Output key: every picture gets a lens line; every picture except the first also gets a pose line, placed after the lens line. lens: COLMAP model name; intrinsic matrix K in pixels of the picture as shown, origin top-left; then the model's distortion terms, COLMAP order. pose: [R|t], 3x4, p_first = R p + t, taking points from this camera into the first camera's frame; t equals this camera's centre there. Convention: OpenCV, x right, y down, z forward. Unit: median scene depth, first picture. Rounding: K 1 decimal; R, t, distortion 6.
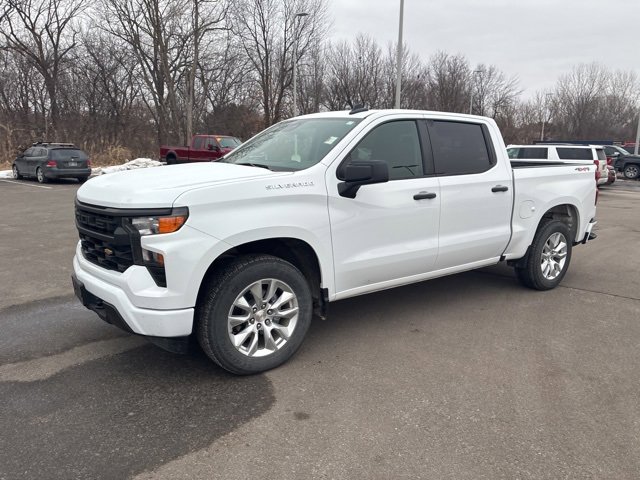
lens RADIAL K [[601.2, 0, 320.5], [0, 601.2, 244.7], [0, 0, 1]] dist [0.132448, 0.000000]
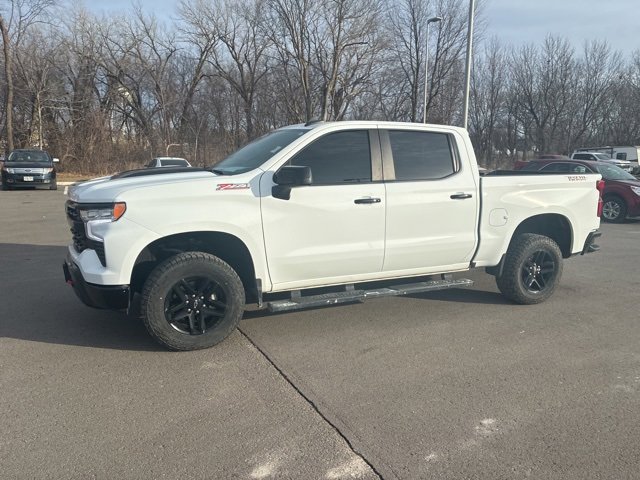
lens RADIAL K [[601.2, 0, 336.0], [0, 601.2, 243.7], [0, 0, 1]] dist [0.132448, 0.000000]
pose [[0.948708, 0.043248, -0.313181, 0.453700], [-0.049761, 0.998679, -0.012829, 0.012979], [0.312212, 0.027755, 0.949607, -0.032127]]
